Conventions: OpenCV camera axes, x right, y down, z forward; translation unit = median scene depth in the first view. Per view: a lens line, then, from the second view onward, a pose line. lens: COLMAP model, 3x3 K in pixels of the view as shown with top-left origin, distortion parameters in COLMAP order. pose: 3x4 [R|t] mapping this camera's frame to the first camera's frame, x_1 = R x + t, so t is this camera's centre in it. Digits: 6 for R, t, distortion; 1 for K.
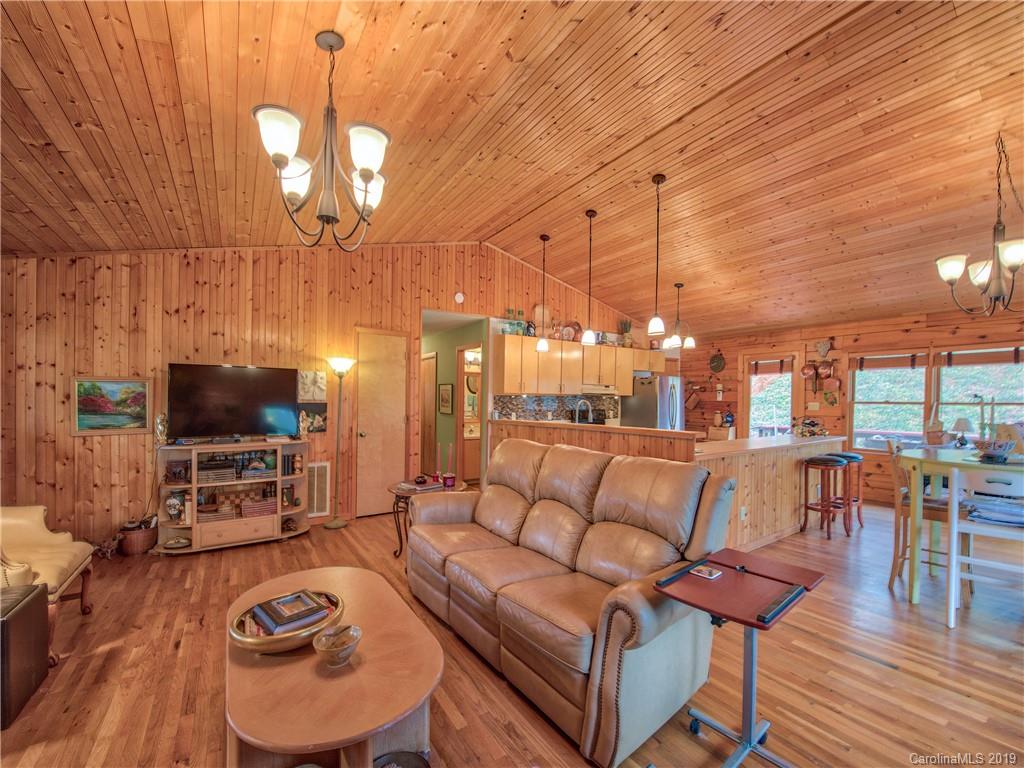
lens RADIAL K [[415.9, 0, 501.4], [0, 415.9, 404.9], [0, 0, 1]] dist [-0.018367, -0.001374]
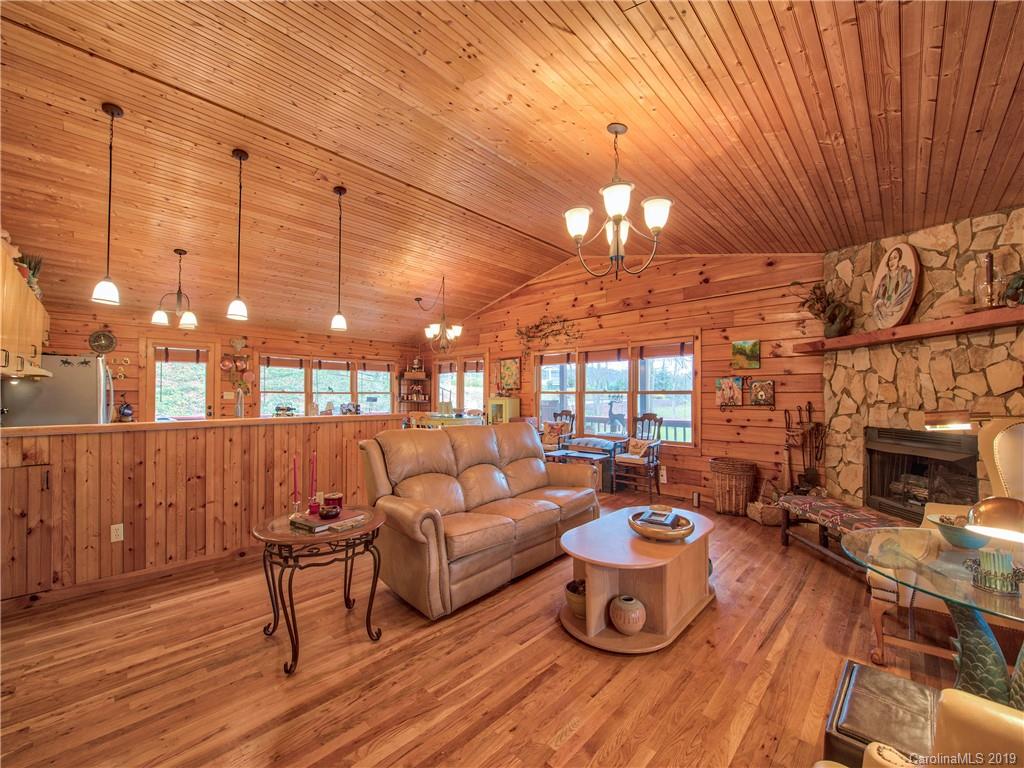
lens RADIAL K [[415.9, 0, 516.7], [0, 415.9, 386.2], [0, 0, 1]] dist [-0.018367, -0.001374]
pose [[-0.224482, 0.016315, 0.974342, -0.678275], [0.002074, 0.999866, -0.016265, -0.002488], [-0.974476, -0.001630, -0.224486, 0.666805]]
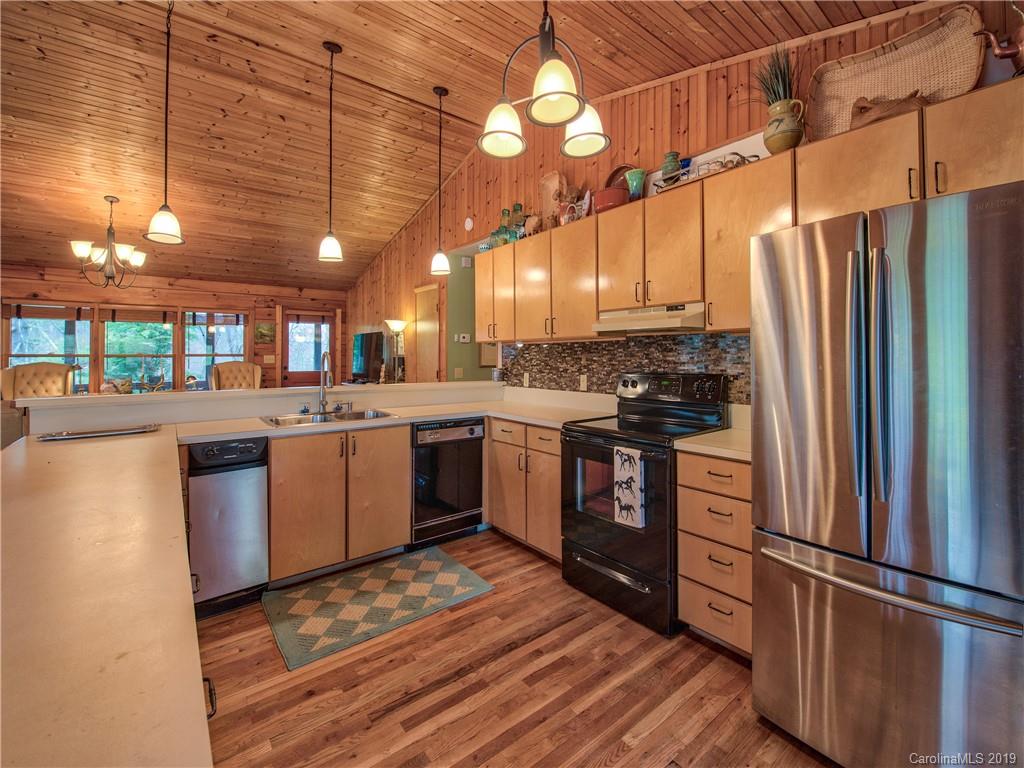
lens RADIAL K [[432.4, 0, 508.8], [0, 432.4, 353.8], [0, 0, 1]] dist [-0.020906, -0.000619]
pose [[0.099228, -0.009843, -0.995016, 0.875453], [-0.002040, 0.999947, -0.010095, -0.003400], [0.995063, 0.003032, 0.099202, 1.212915]]
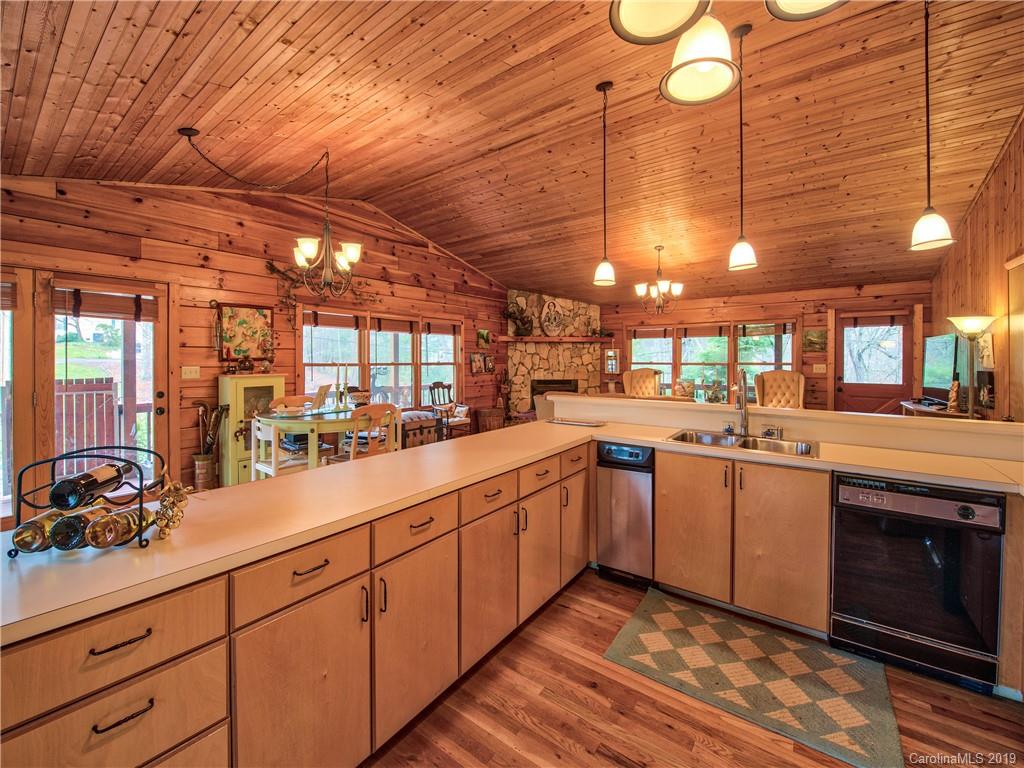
lens RADIAL K [[415.9, 0, 511.1], [0, 415.9, 358.6], [0, 0, 1]] dist [-0.018367, -0.001374]
pose [[-0.931994, -0.006527, -0.362415, 0.705222], [-0.007305, 0.999973, 0.000775, -0.024686], [0.362400, 0.003370, -0.932016, 1.417759]]
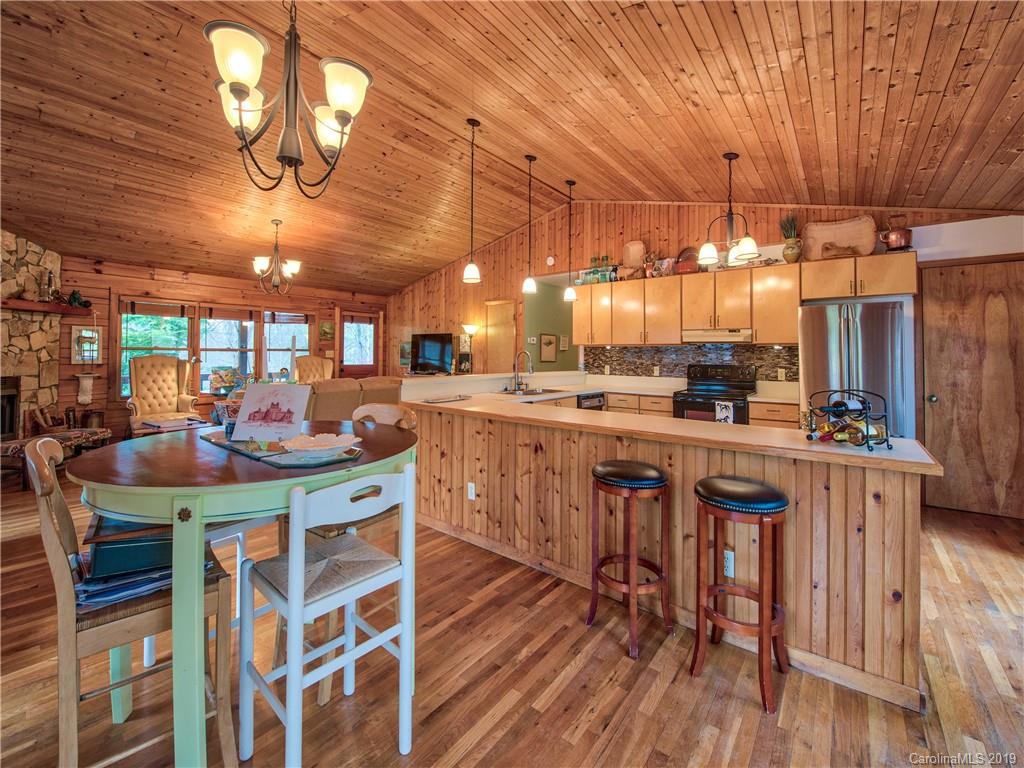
lens RADIAL K [[415.9, 0, 515.6], [0, 415.9, 345.7], [0, 0, 1]] dist [-0.018367, -0.001374]
pose [[0.329012, -0.018233, -0.944150, 1.125464], [-0.012718, 0.999637, -0.023736, -0.000774], [0.944240, 0.019818, 0.328661, 0.661084]]
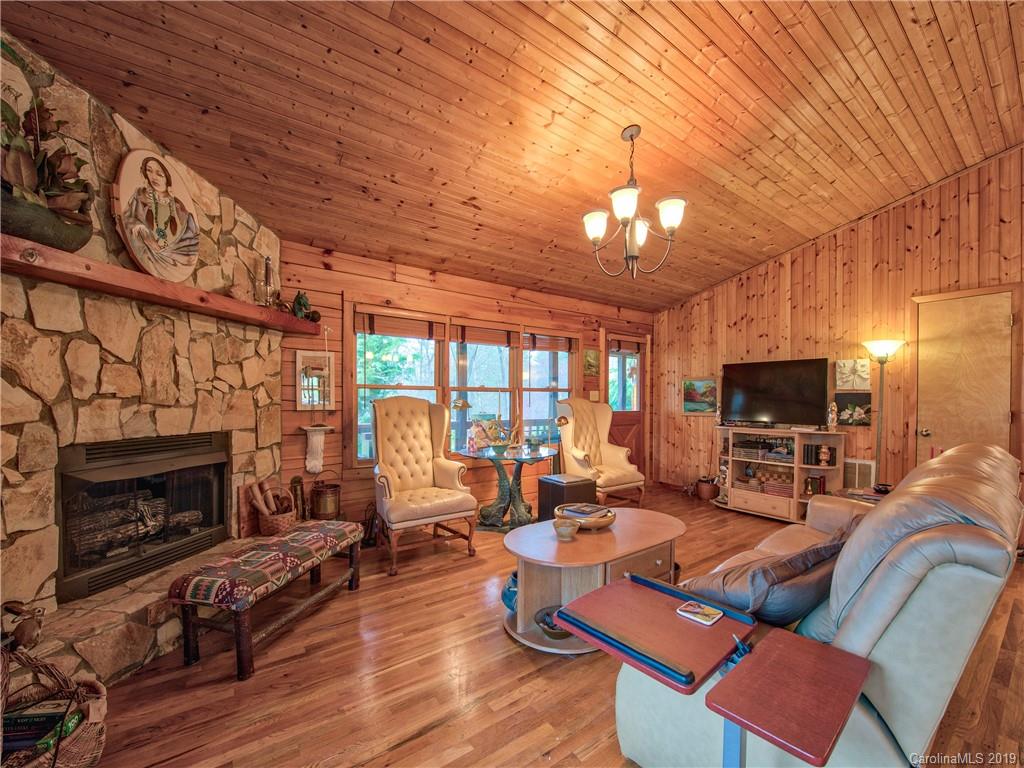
lens RADIAL K [[415.9, 0, 530.6], [0, 415.9, 401.2], [0, 0, 1]] dist [-0.018367, -0.001374]
pose [[0.062065, 0.002563, -0.998069, 0.412894], [-0.009145, 0.999956, 0.002000, 0.017519], [0.998030, 0.009003, 0.062085, 0.236123]]
